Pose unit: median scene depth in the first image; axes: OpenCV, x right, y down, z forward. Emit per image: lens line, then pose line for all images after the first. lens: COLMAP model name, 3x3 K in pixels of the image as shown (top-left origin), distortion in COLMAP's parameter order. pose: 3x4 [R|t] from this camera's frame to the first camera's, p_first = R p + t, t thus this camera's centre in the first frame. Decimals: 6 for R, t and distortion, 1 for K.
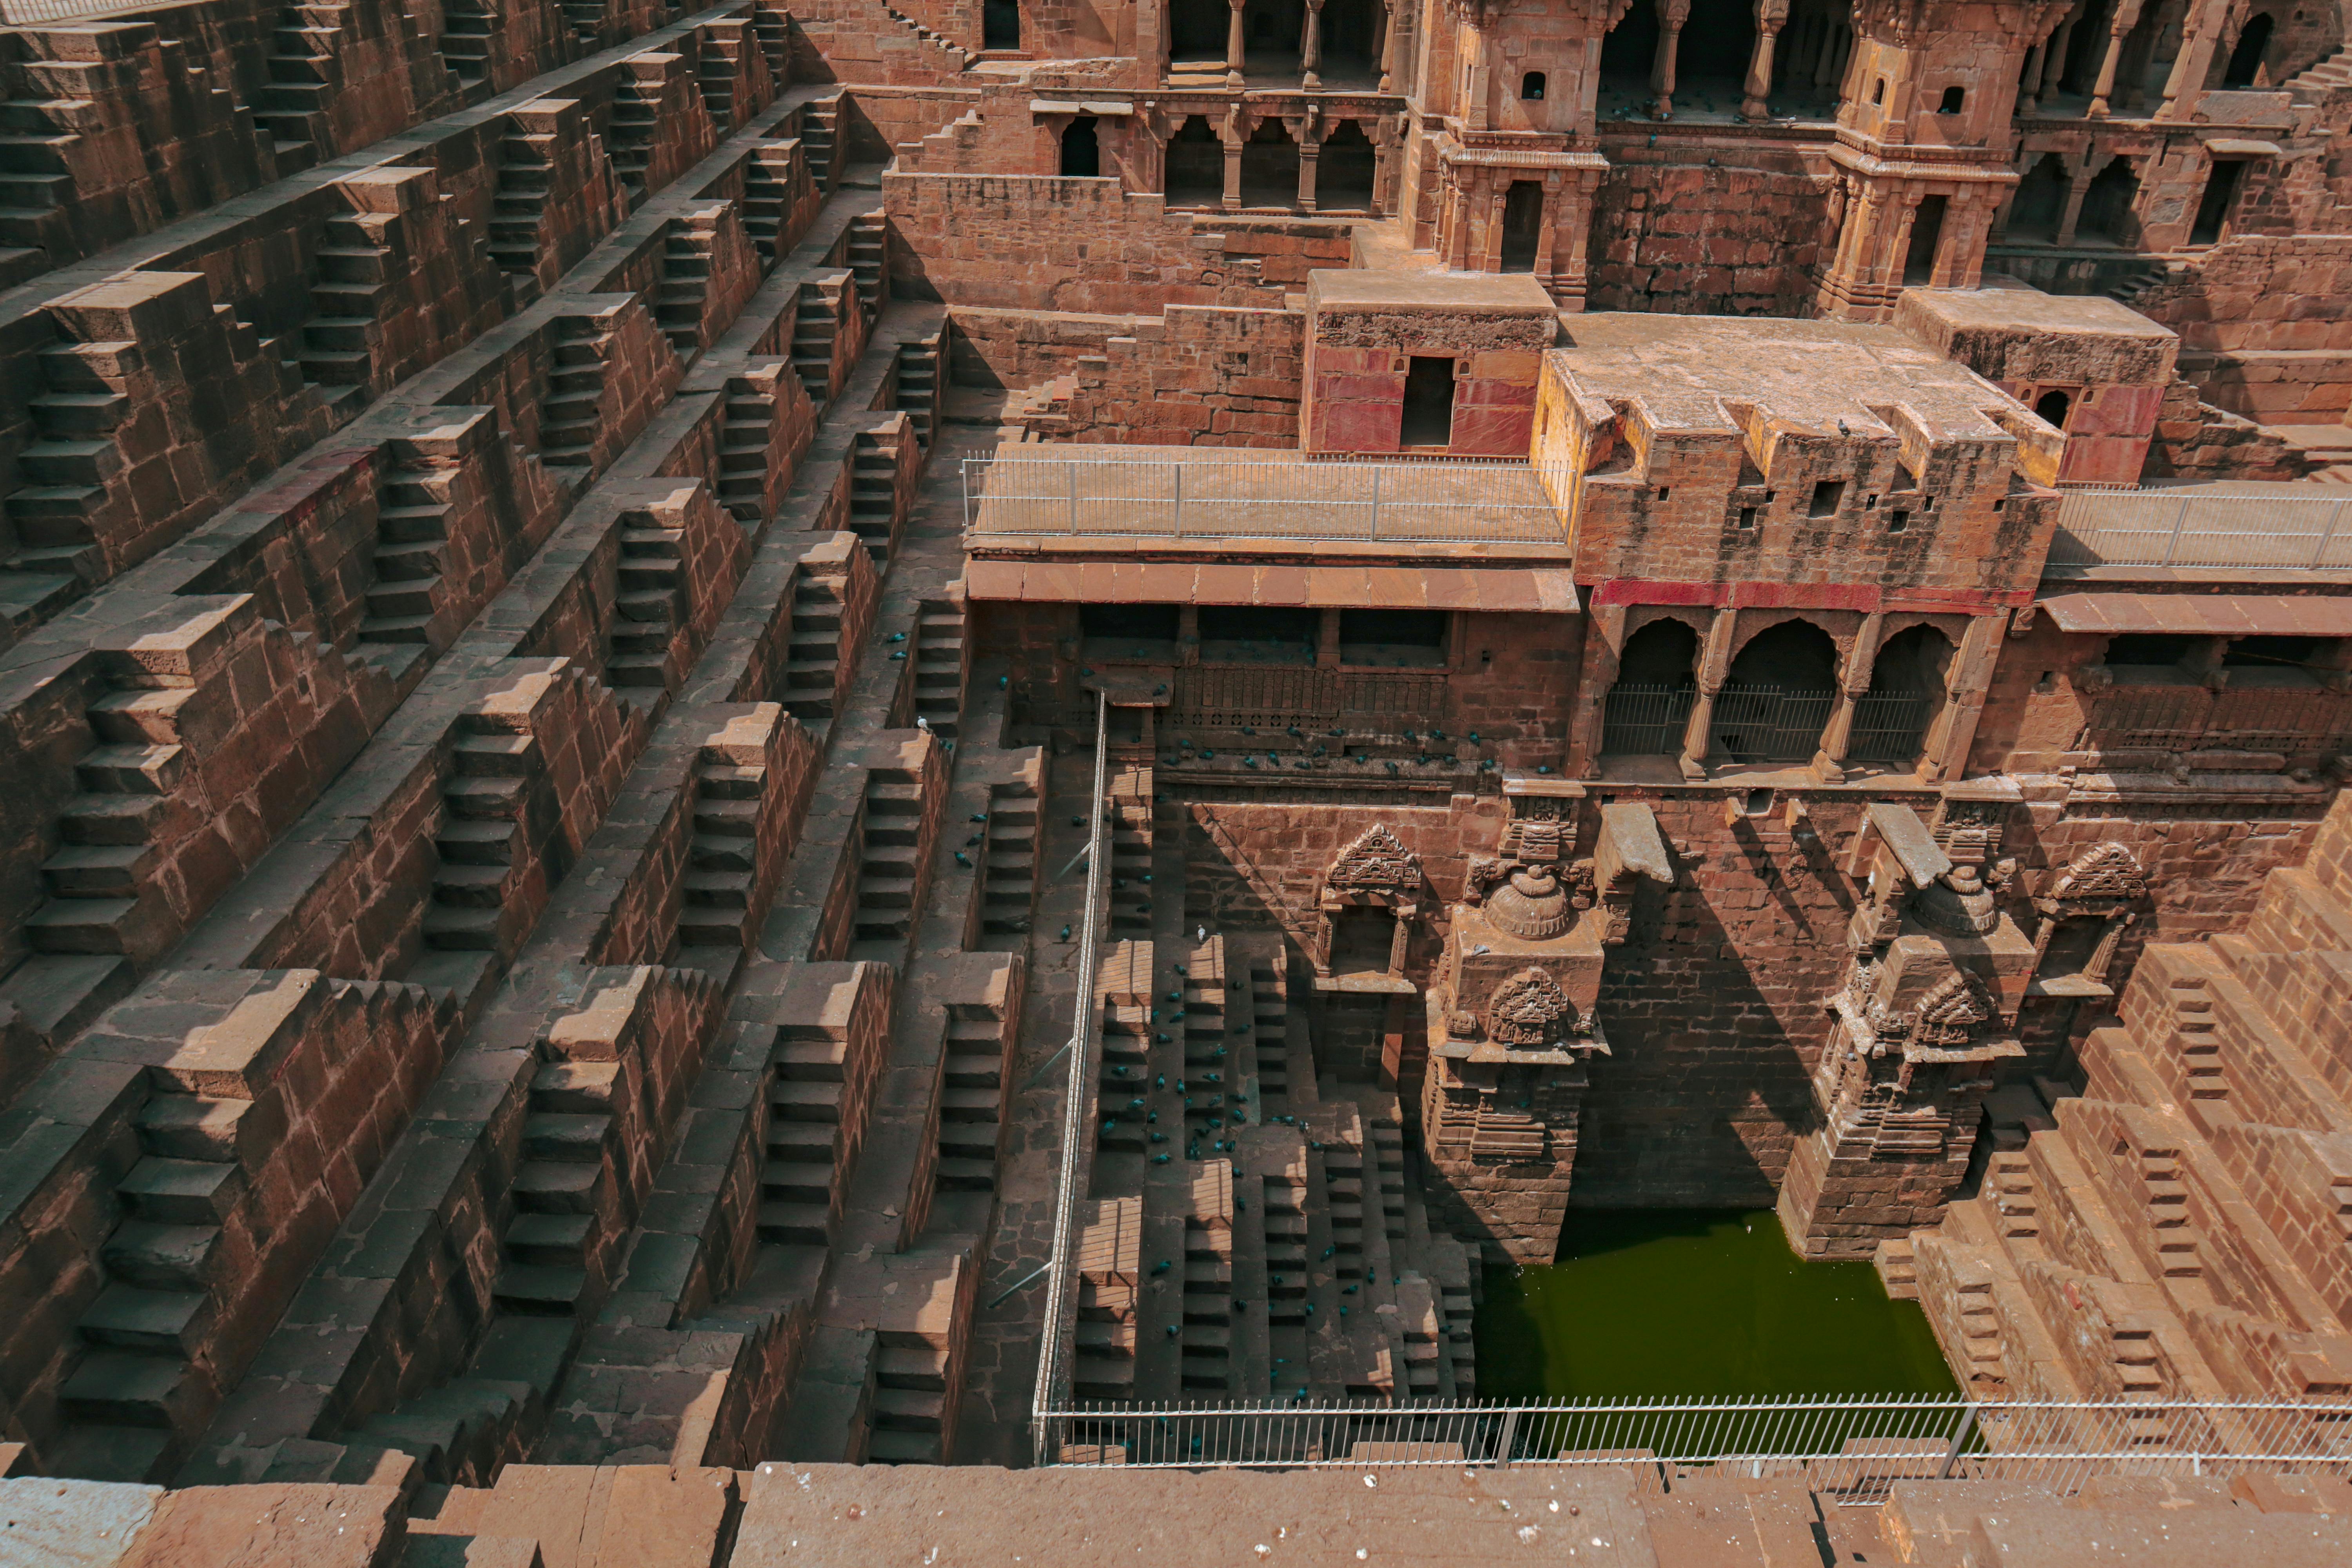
lens RADIAL K [[1625.1, 0, 1205.9], [0, 1625.1, 790.6], [0, 0, 1]] dist [-0.126288, 0.092409]
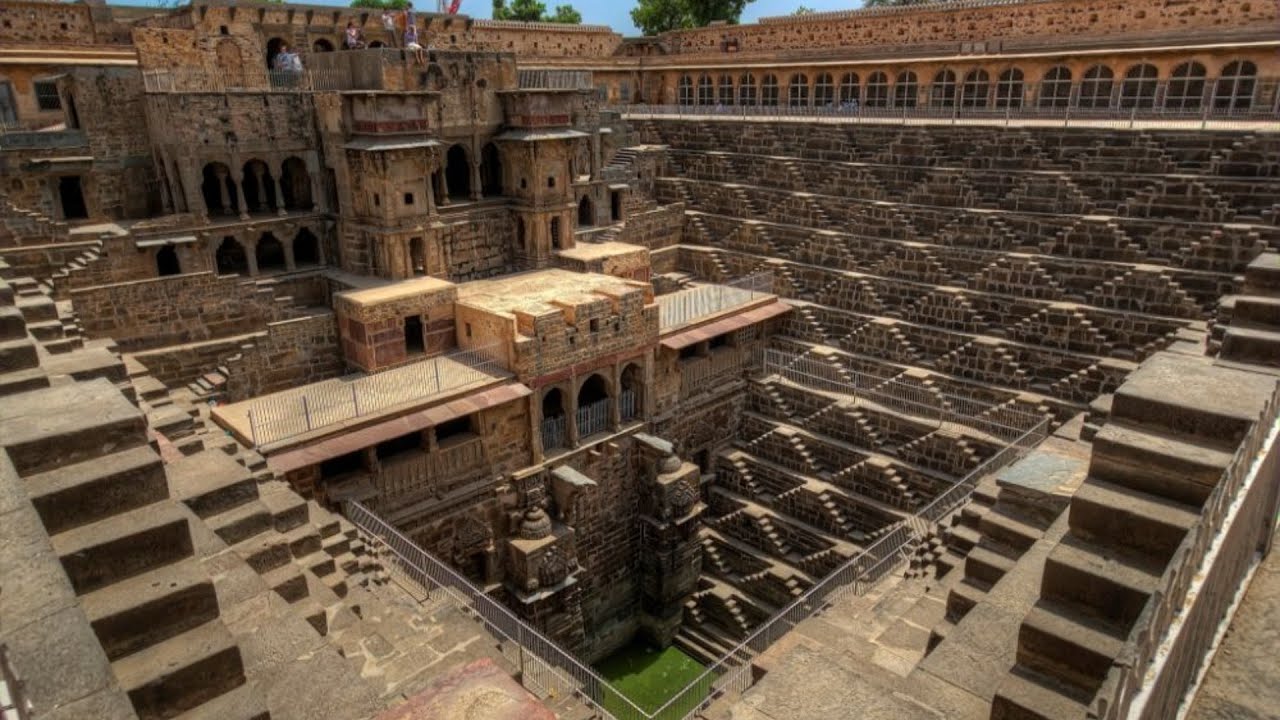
lens RADIAL K [[807.5, 0, 638.6], [0, 807.5, 354.9], [0, 0, 1]] dist [-0.014790, 0.029302]
pose [[0.714873, -0.245291, 0.654820, -0.384776], [0.386447, 0.919040, -0.077622, -0.005524], [-0.582765, 0.308543, 0.751789, -0.031369]]
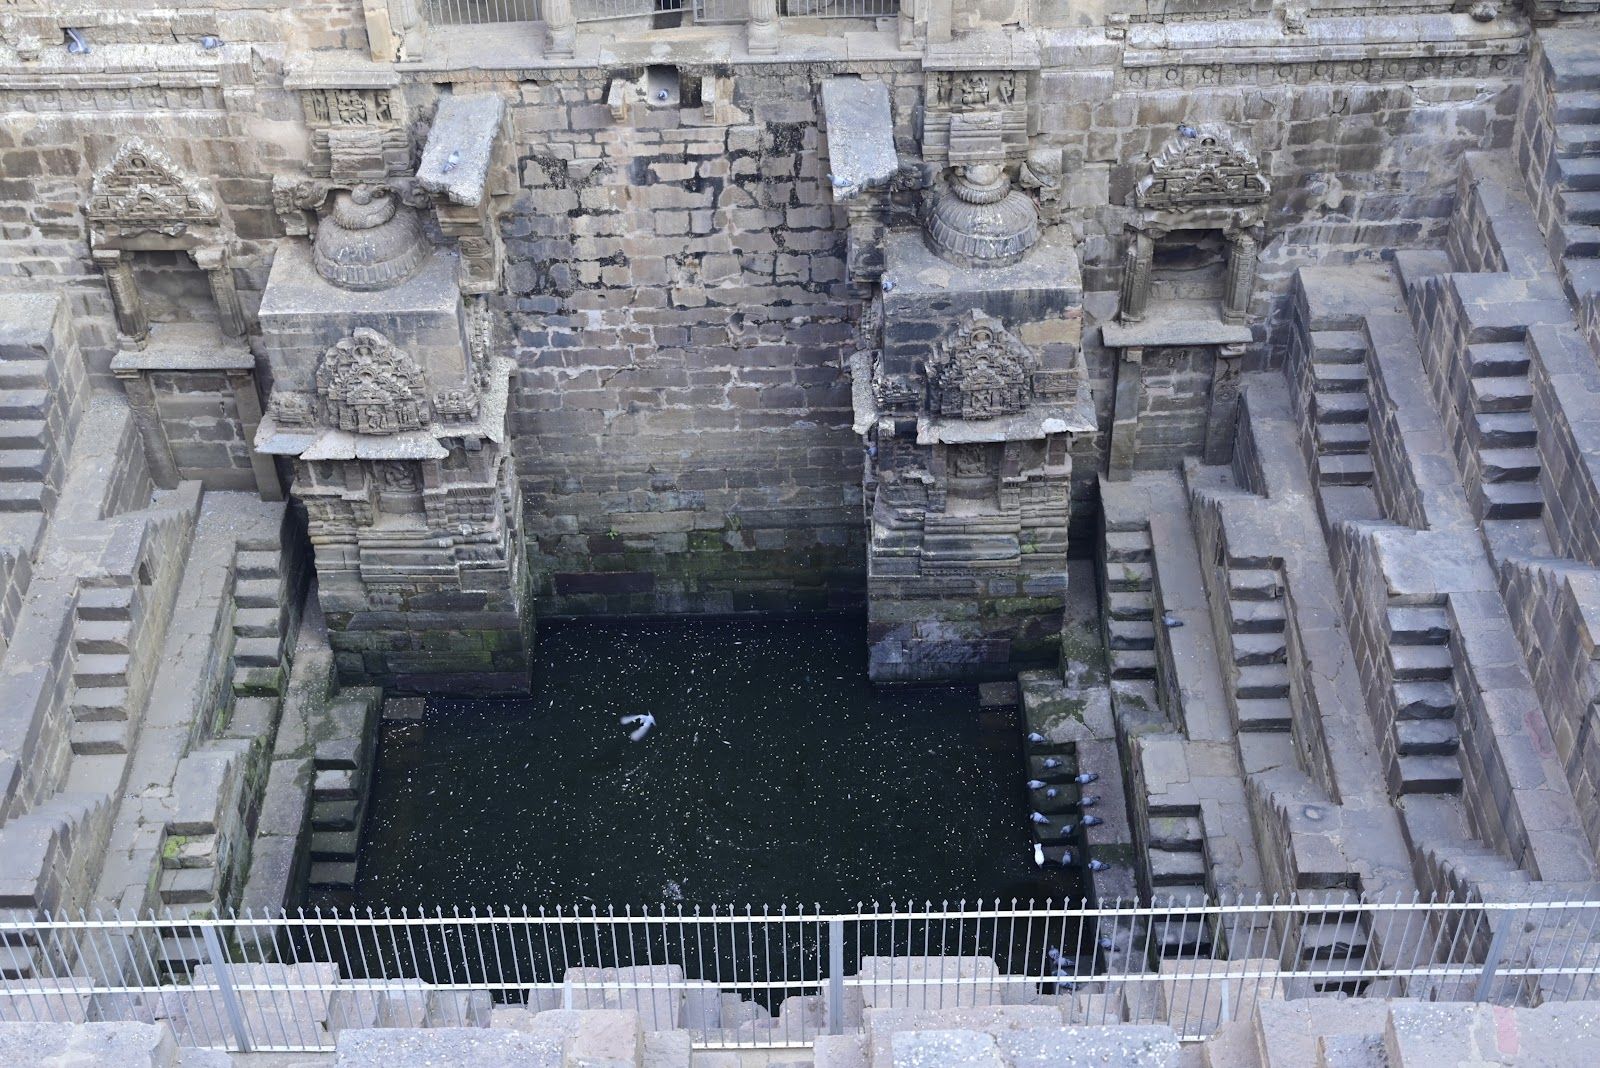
lens RADIAL K [[2255.7, 0, 803.5], [0, 2255.7, 516.8], [0, 0, 1]] dist [-0.007890, -0.036730]
pose [[0.999003, -0.033844, -0.029130, 0.412915], [0.038796, 0.980837, 0.190929, 0.006357], [0.022110, -0.191869, 0.981171, -0.008307]]
